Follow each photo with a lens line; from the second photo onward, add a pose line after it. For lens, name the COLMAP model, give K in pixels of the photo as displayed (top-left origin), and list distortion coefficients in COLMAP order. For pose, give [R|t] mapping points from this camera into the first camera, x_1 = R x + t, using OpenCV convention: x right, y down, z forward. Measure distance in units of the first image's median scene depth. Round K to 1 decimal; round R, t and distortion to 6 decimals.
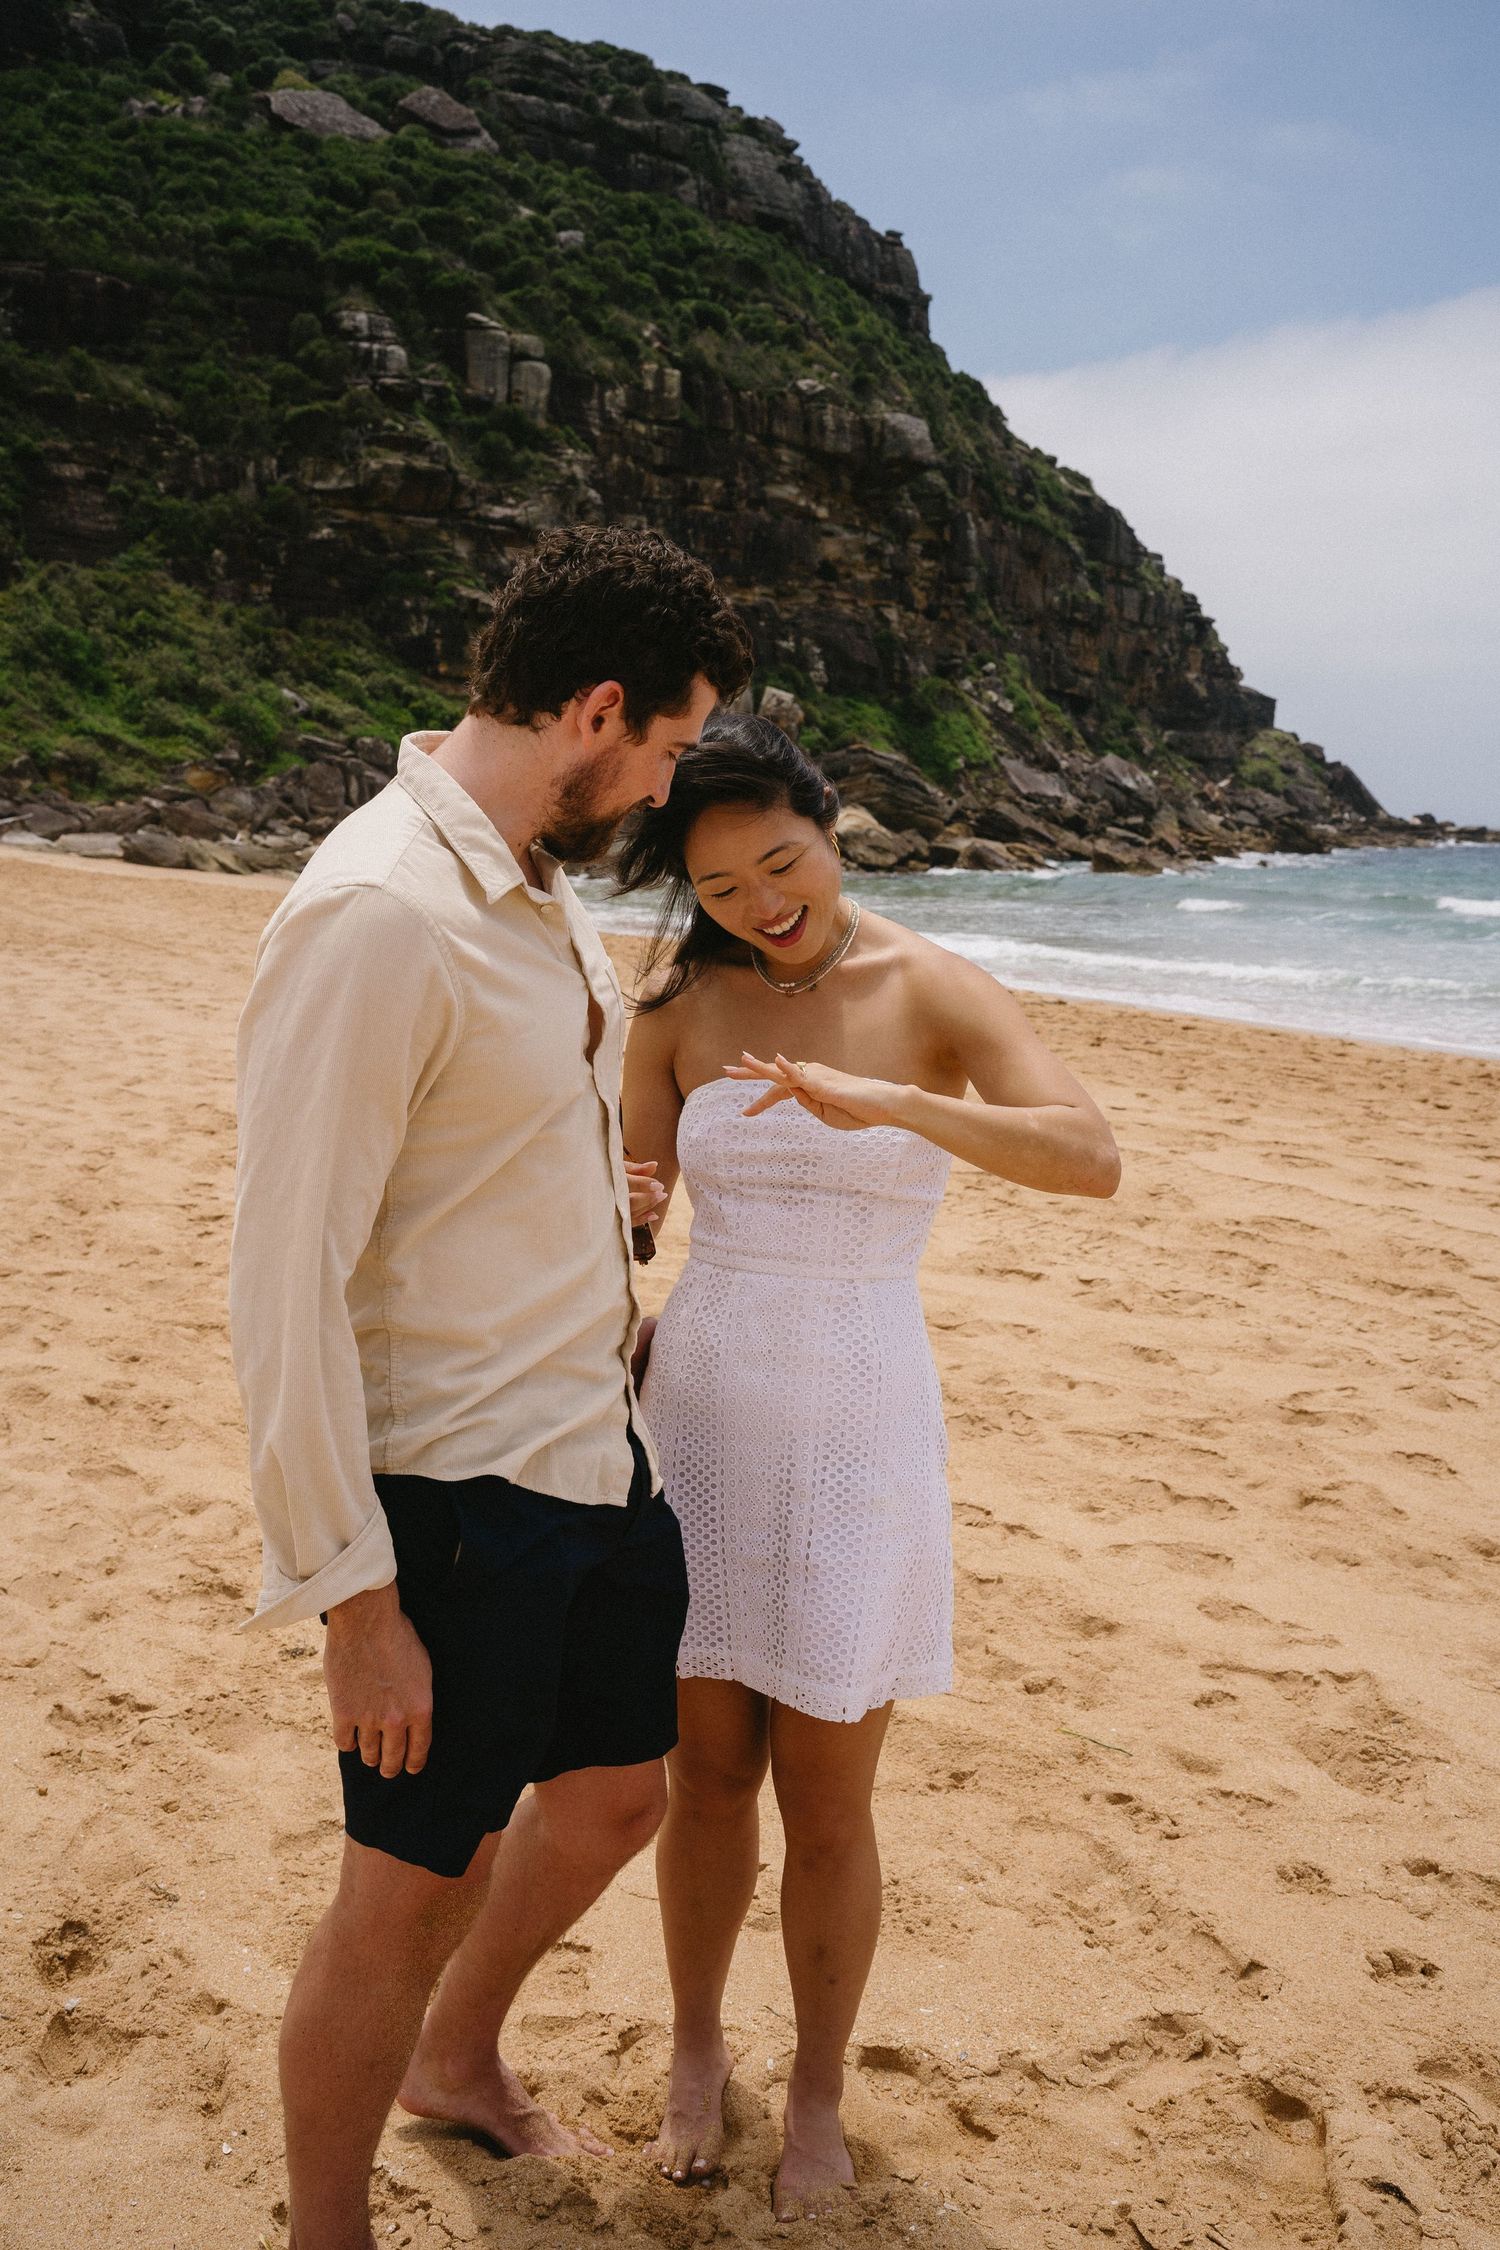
lens RADIAL K [[2179.3, 0, 793.5], [0, 2179.3, 1108.9], [0, 0, 1]] dist [-0.016500, 0.000000]
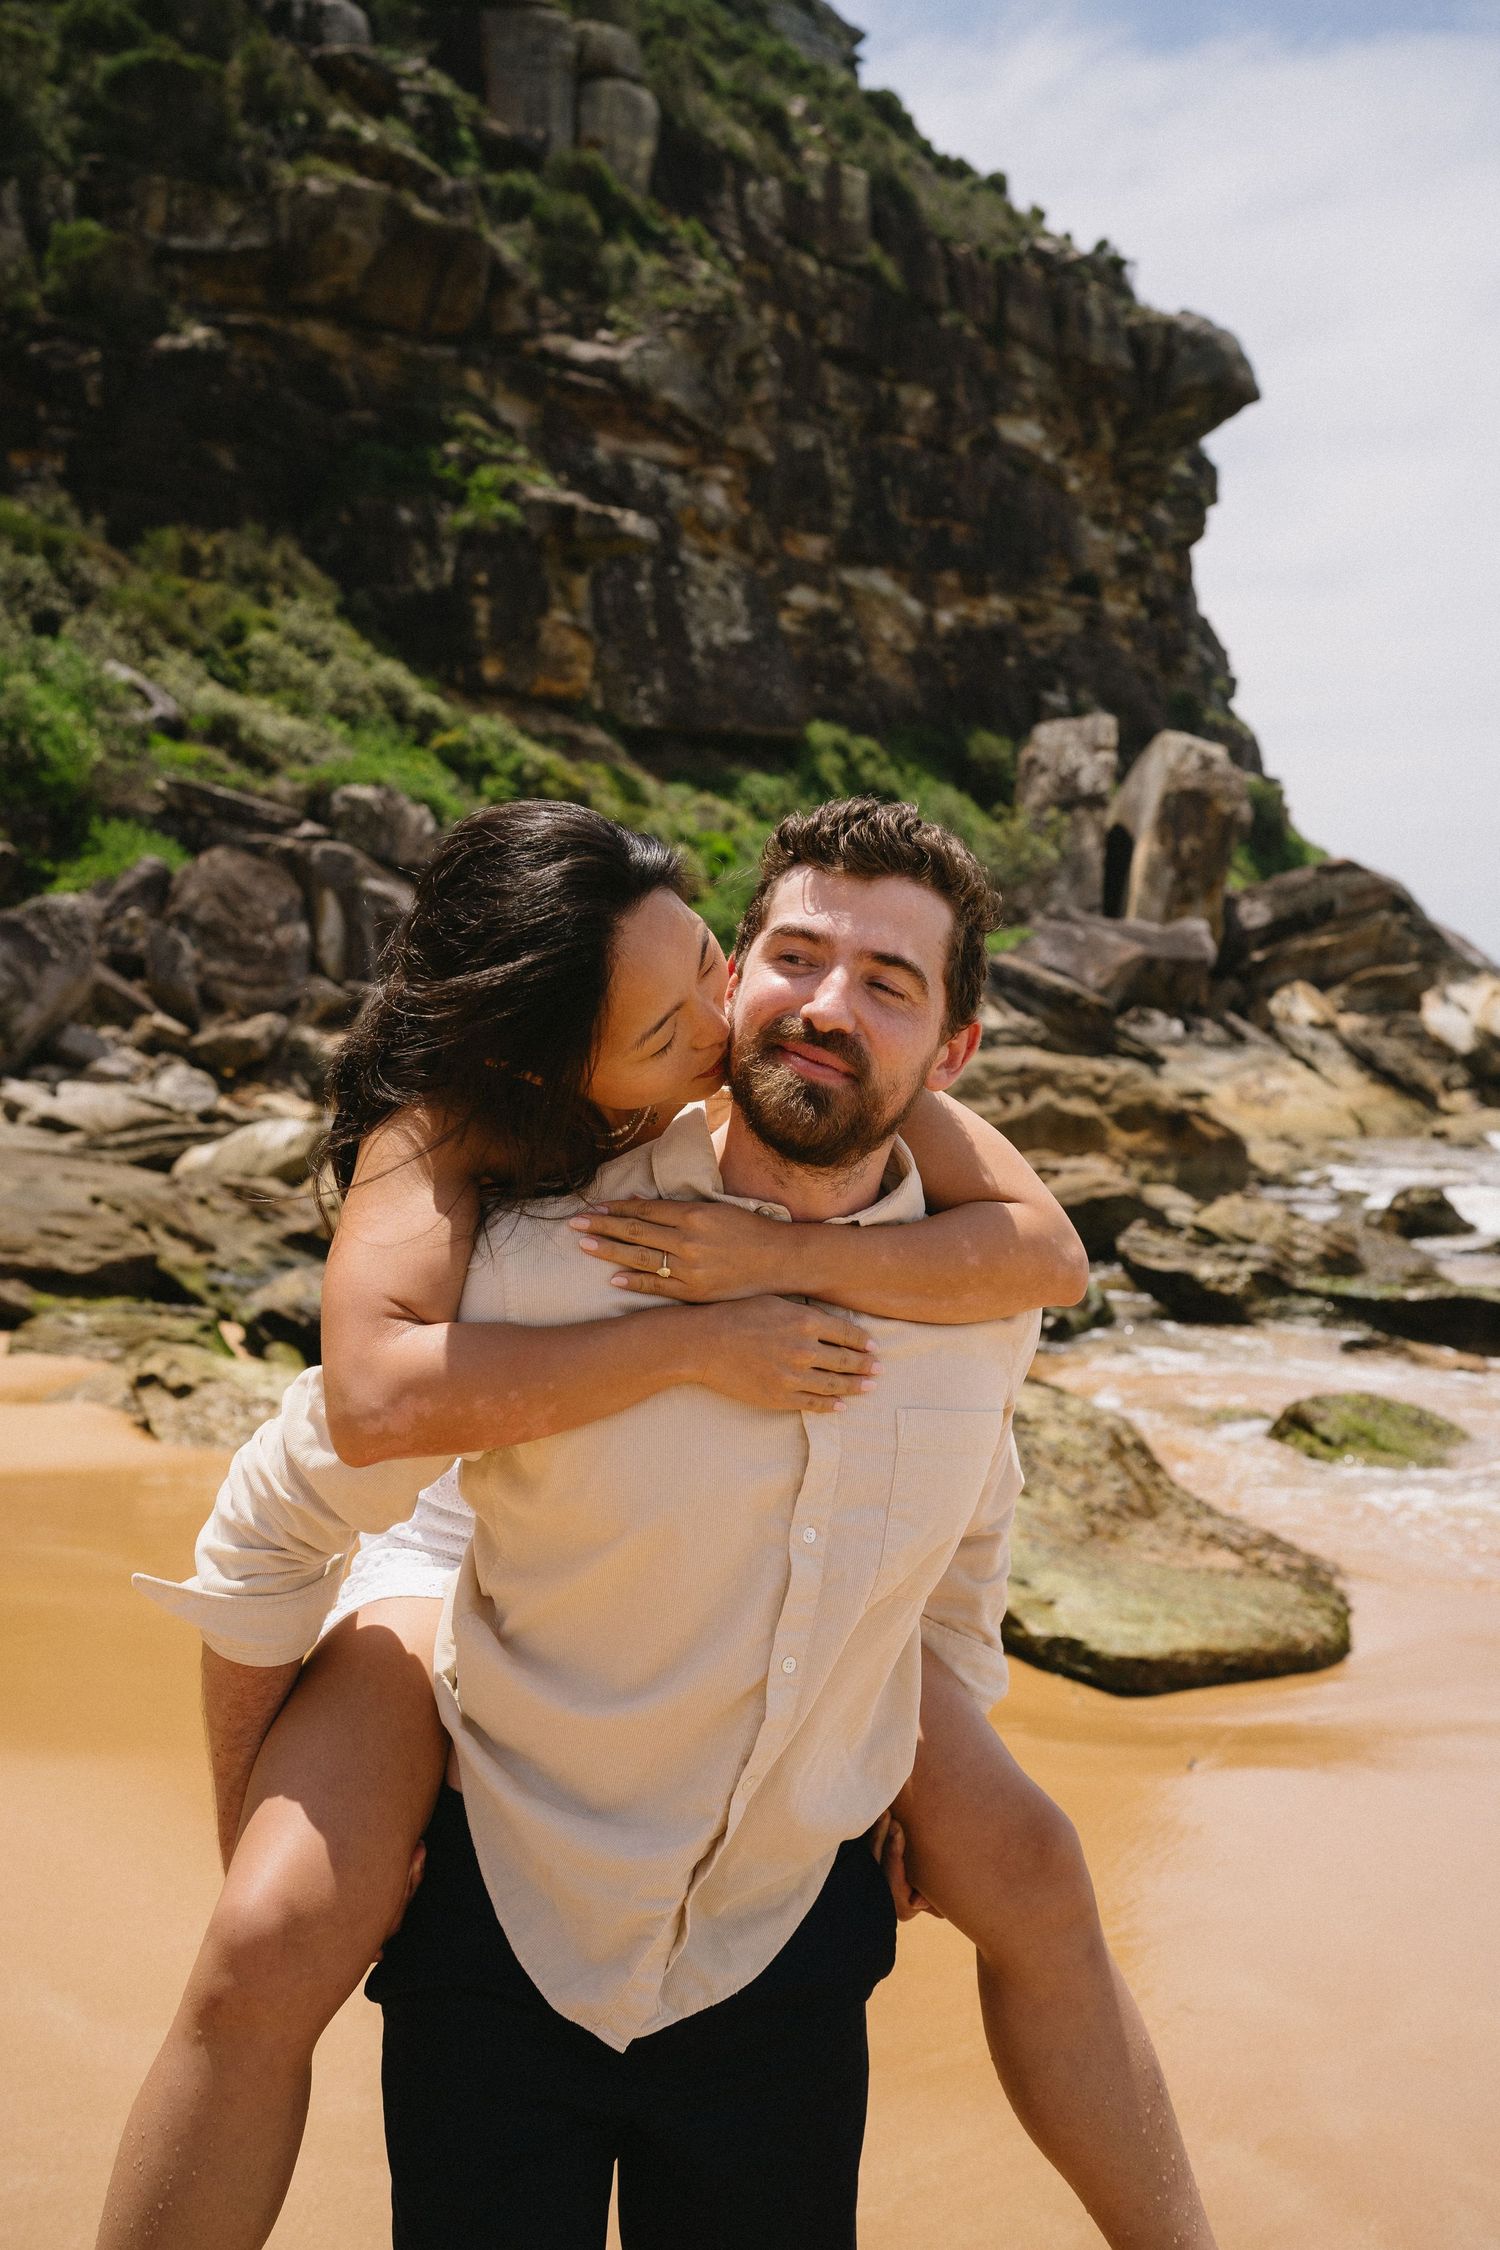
lens RADIAL K [[2179.3, 0, 793.6], [0, 2179.3, 1108.9], [0, 0, 1]] dist [-0.016500, 0.000000]
pose [[0.995294, -0.034348, 0.090613, -0.137797], [0.043870, 0.993474, -0.105284, -0.070517], [-0.086405, 0.108764, 0.990305, 0.568210]]
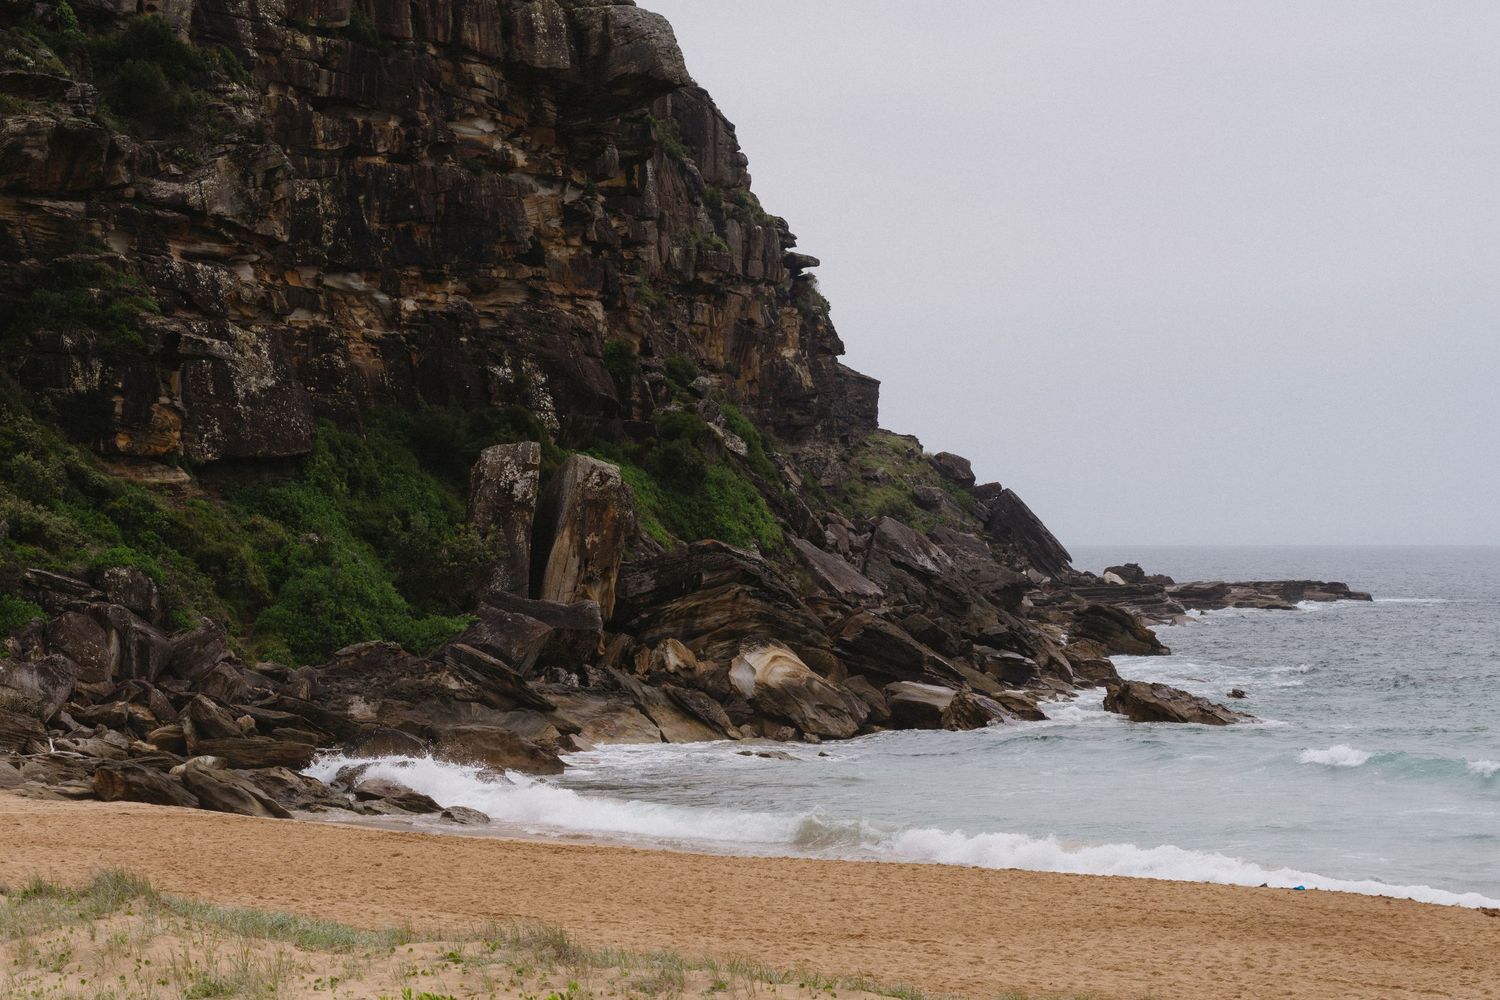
lens RADIAL K [[4074.5, 0, 743.5], [0, 4074.5, 492.4], [0, 0, 1]] dist [-0.037313, 0.000000]
pose [[0.965581, -0.021015, 0.259254, -0.278338], [0.058445, 0.988772, -0.137528, -0.016910], [-0.253453, 0.147946, 0.955967, -0.148476]]
